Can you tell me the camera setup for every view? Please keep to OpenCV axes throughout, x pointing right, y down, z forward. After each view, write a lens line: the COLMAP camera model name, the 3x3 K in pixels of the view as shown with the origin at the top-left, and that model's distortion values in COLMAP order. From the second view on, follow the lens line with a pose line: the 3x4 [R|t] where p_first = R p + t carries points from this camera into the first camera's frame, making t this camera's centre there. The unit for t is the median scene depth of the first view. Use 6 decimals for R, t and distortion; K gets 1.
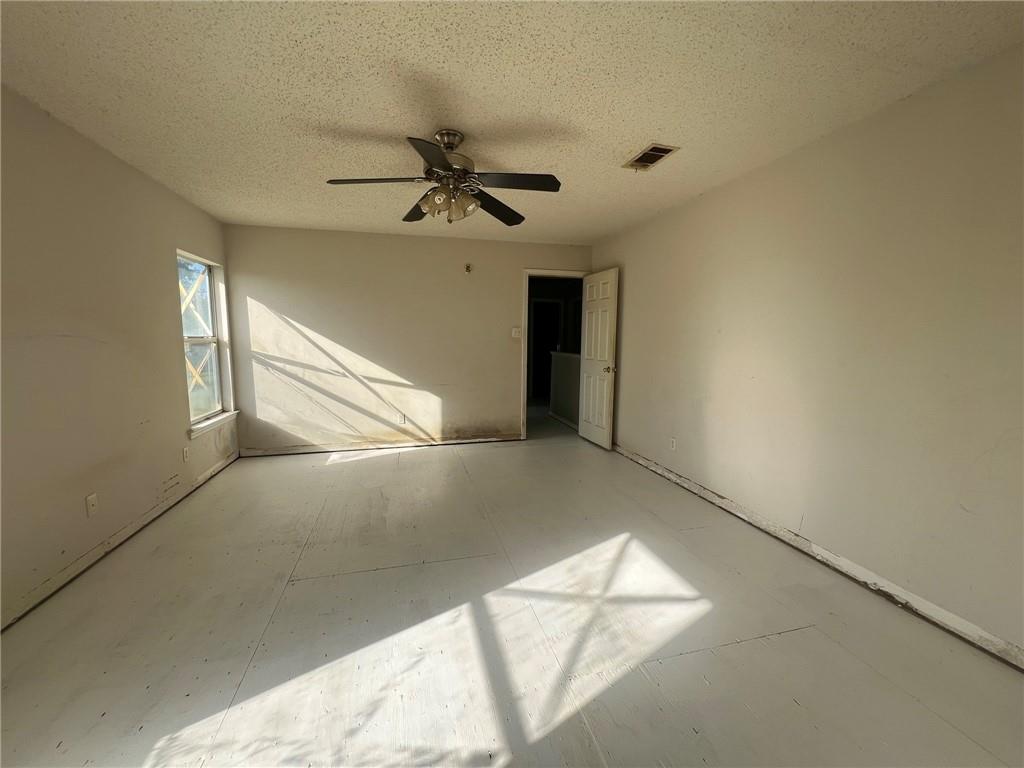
lens RADIAL K [[406.0, 0, 510.2], [0, 406.0, 384.2], [0, 0, 1]] dist [-0.002424, -0.000095]
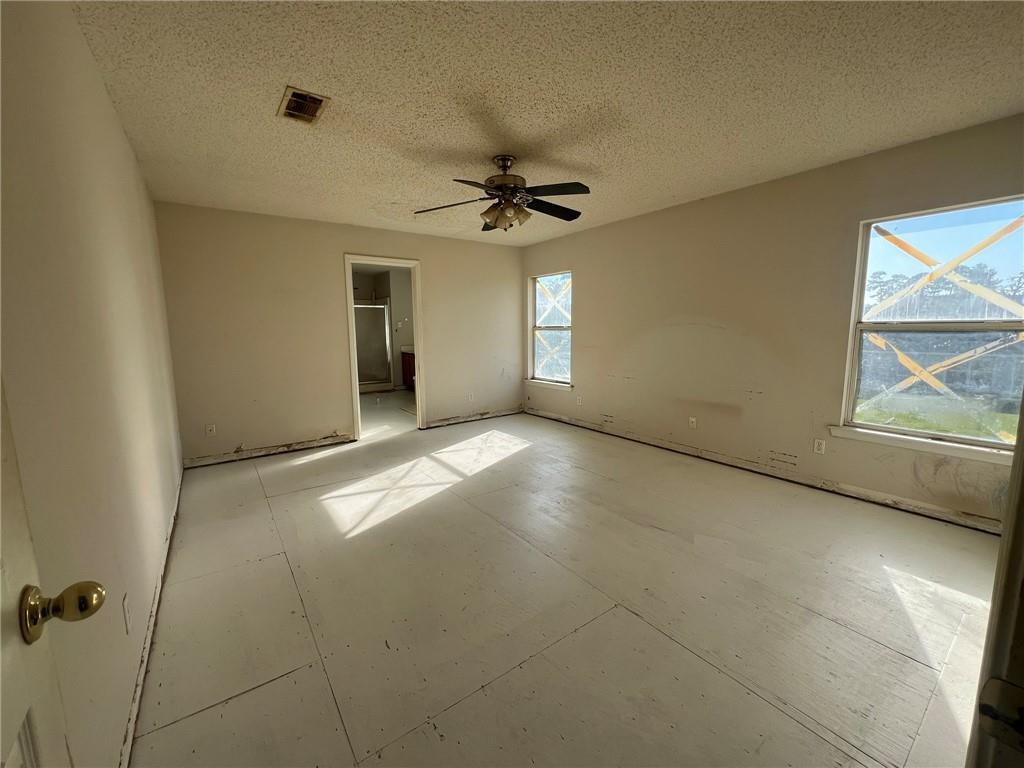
lens RADIAL K [[406.0, 0, 512.1], [0, 406.0, 384.0], [0, 0, 1]] dist [-0.002424, -0.000095]
pose [[-0.926617, 0.055470, -0.371893, 0.361337], [-0.039327, 0.969337, 0.242568, -0.286808], [0.373945, 0.239393, -0.896022, 2.552799]]
